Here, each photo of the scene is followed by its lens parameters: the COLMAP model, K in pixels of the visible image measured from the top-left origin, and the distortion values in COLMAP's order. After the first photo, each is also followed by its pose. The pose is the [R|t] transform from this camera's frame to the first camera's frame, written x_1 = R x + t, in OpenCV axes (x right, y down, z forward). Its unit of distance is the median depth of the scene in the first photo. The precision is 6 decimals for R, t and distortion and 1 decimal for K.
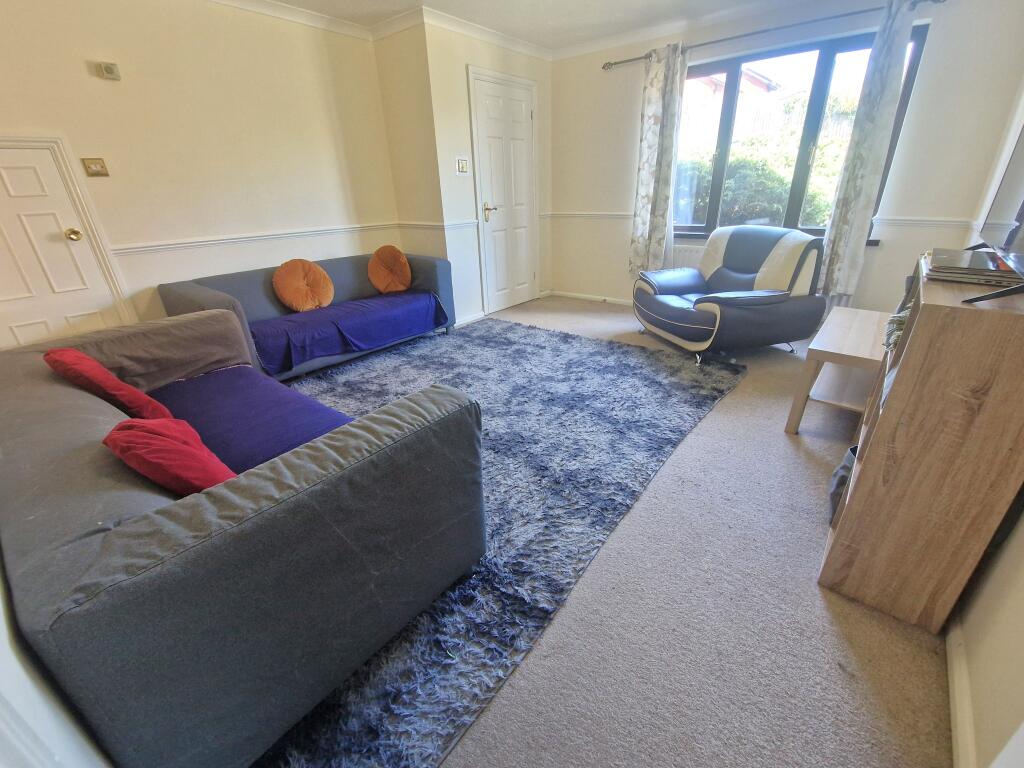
lens RADIAL K [[429.1, 0, 513.3], [0, 429.1, 384.2], [0, 0, 1]] dist [0.000414, 0.000182]
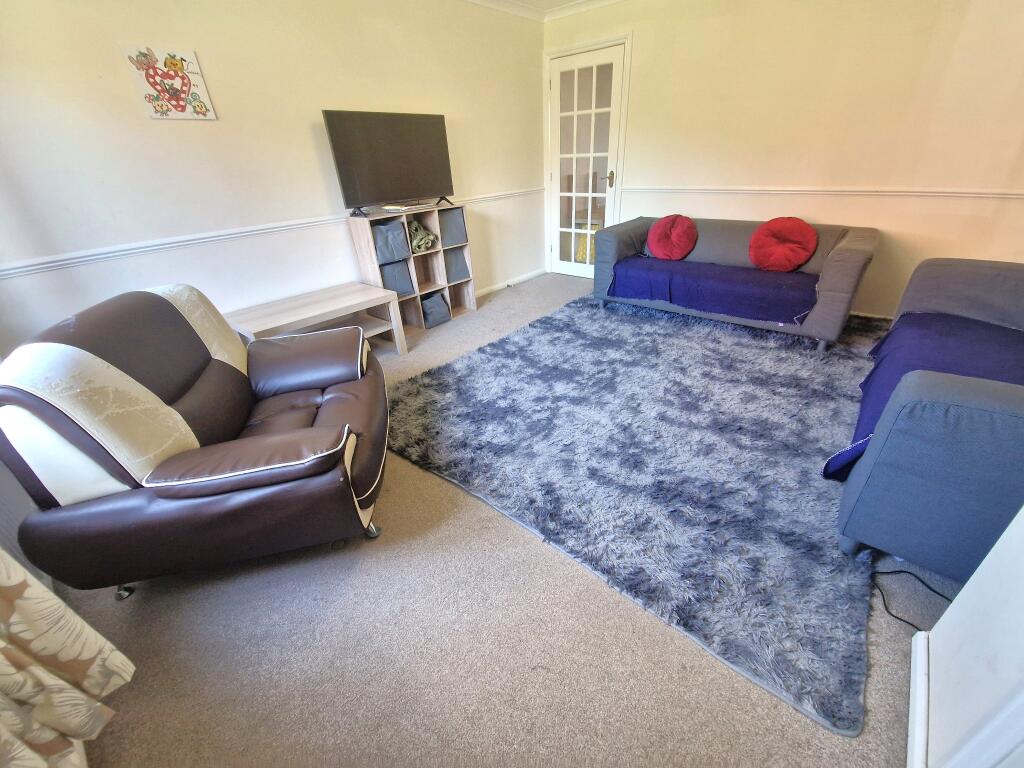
lens RADIAL K [[429.1, 0, 514.5], [0, 429.1, 389.0], [0, 0, 1]] dist [0.000414, 0.000182]
pose [[-0.996892, 0.058753, 0.052489, 0.154370], [0.077270, 0.599132, 0.796913, -0.687651], [0.015374, 0.798492, -0.601809, 1.441704]]
